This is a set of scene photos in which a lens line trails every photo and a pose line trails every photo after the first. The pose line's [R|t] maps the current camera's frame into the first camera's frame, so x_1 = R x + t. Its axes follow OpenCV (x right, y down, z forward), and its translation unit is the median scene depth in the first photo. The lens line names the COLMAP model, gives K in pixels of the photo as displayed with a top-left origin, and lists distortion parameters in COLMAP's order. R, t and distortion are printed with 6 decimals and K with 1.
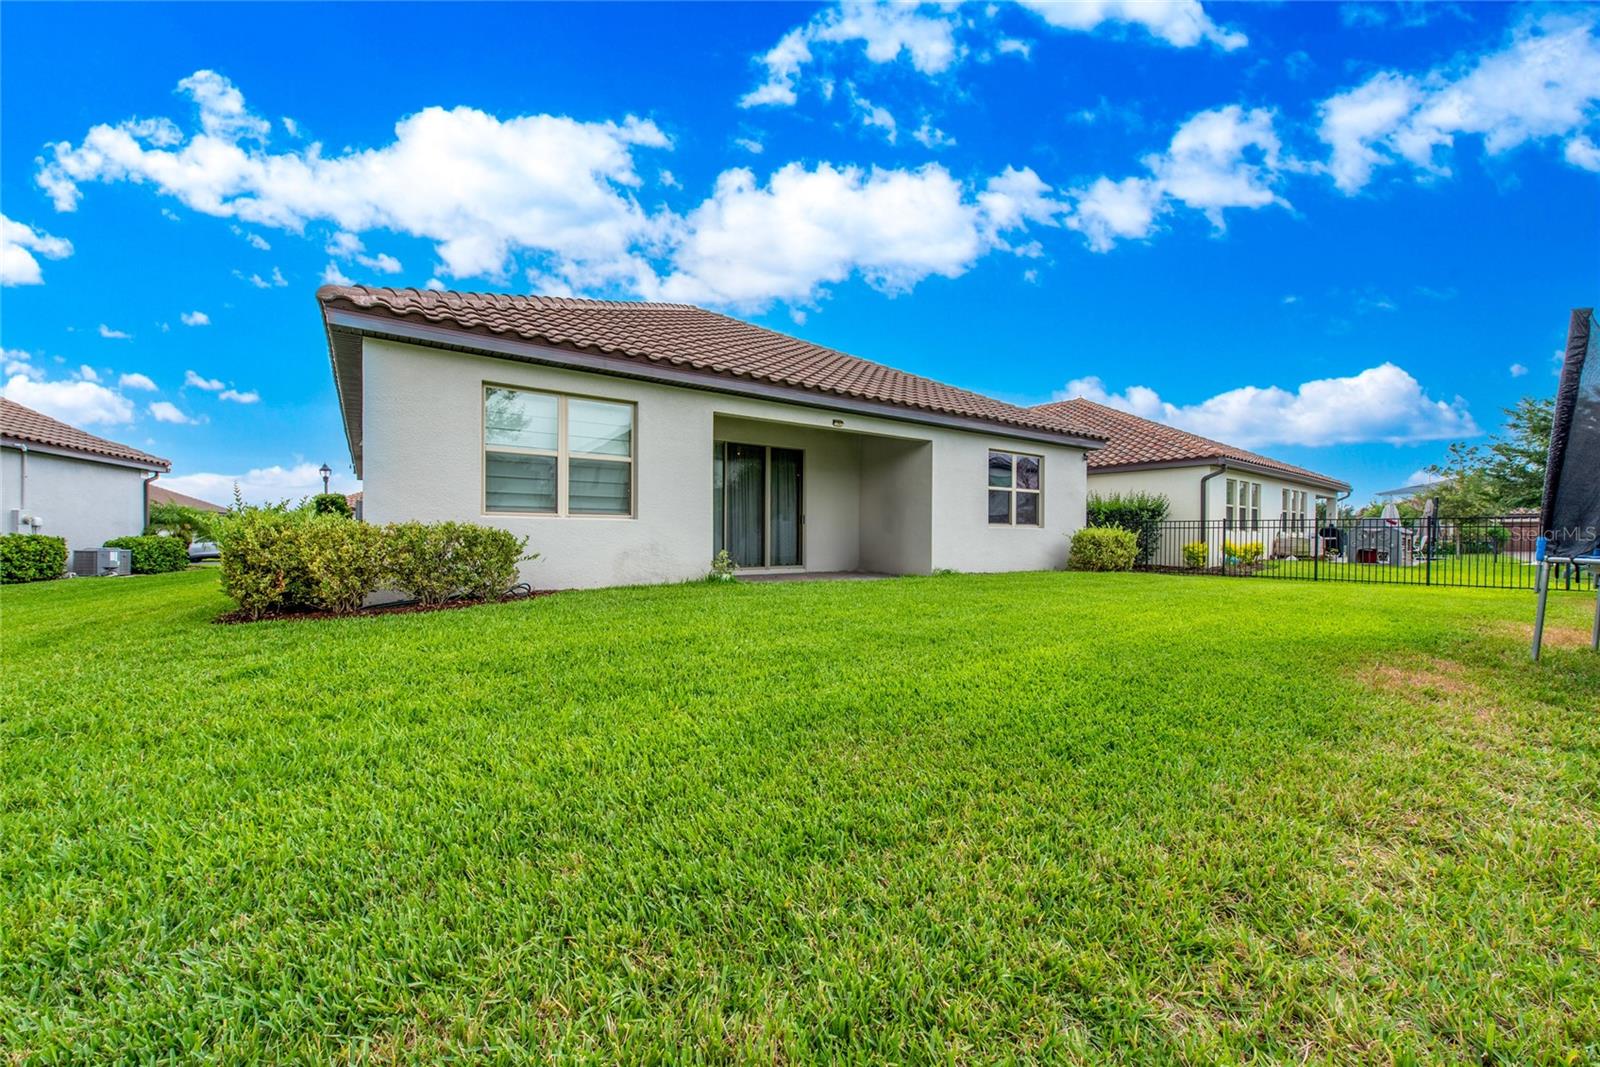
lens RADIAL K [[628.7, 0, 806.7], [0, 628.7, 539.6], [0, 0, 1]] dist [0.003562, -0.000282]
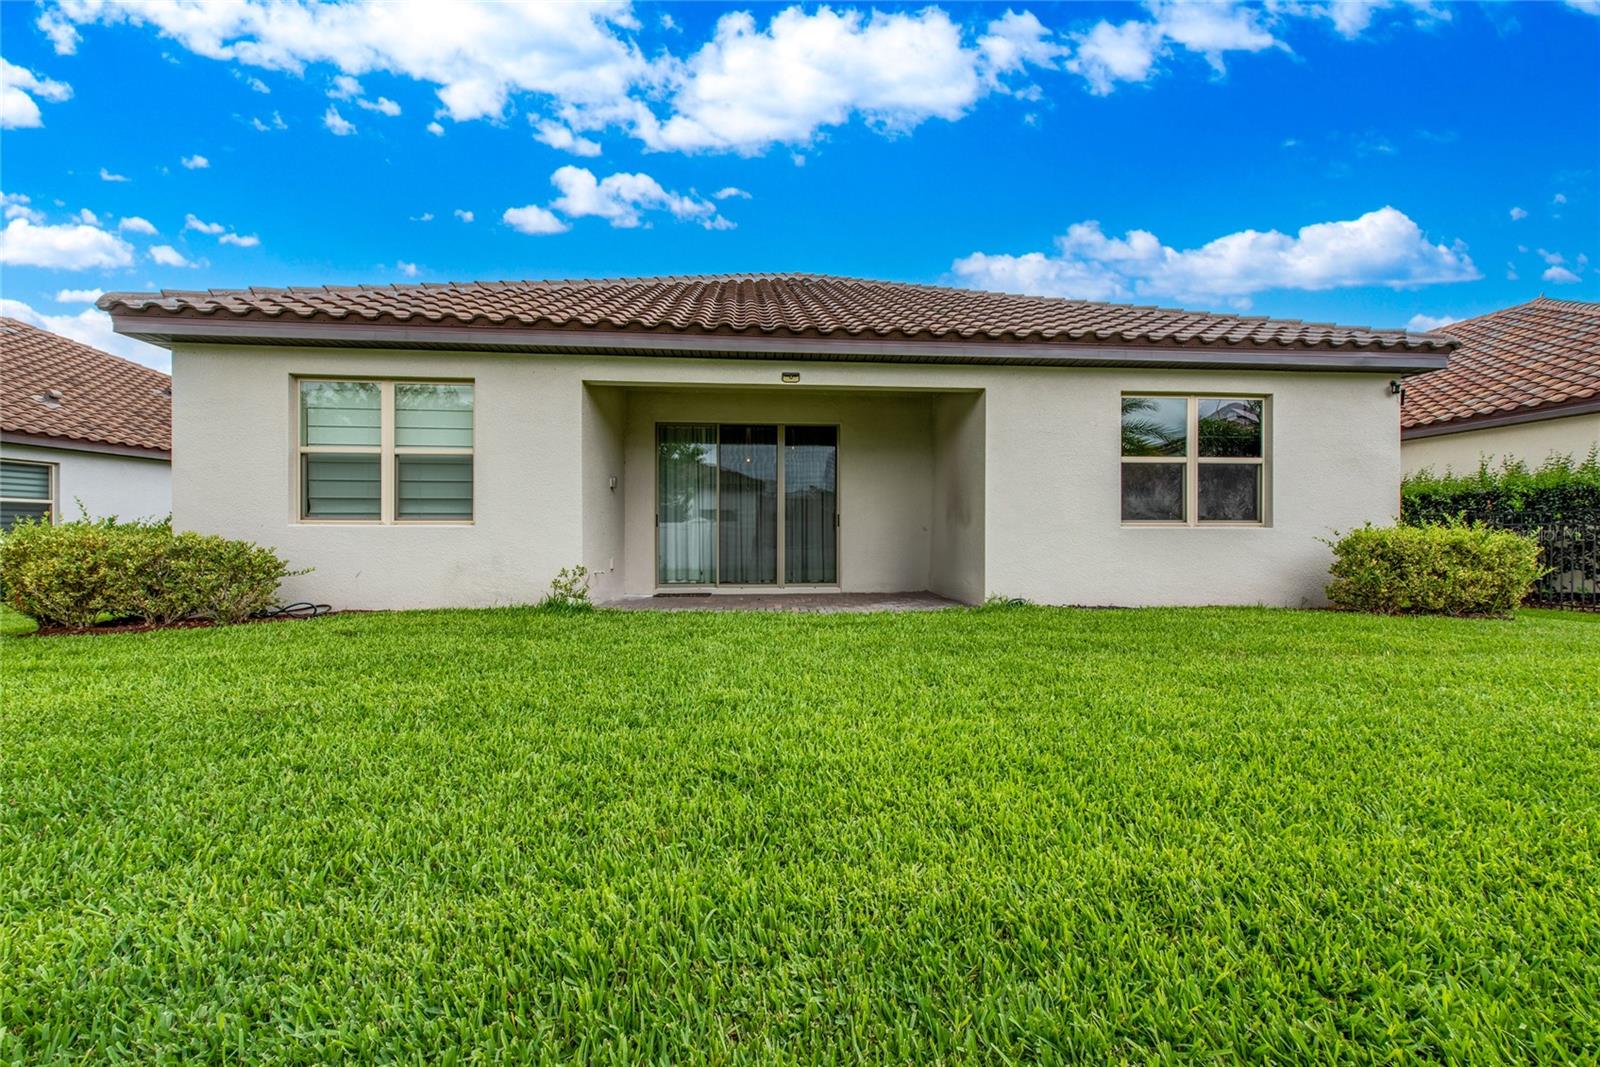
lens RADIAL K [[702.0, 0, 800.0], [0, 702.0, 533.5], [0, 0, 1]] dist [0.001069, -0.000192]
pose [[0.860108, -0.006026, -0.510077, 0.371117], [0.001075, 0.999949, -0.010001, -0.008416], [0.510111, 0.008054, 0.860071, 0.302933]]
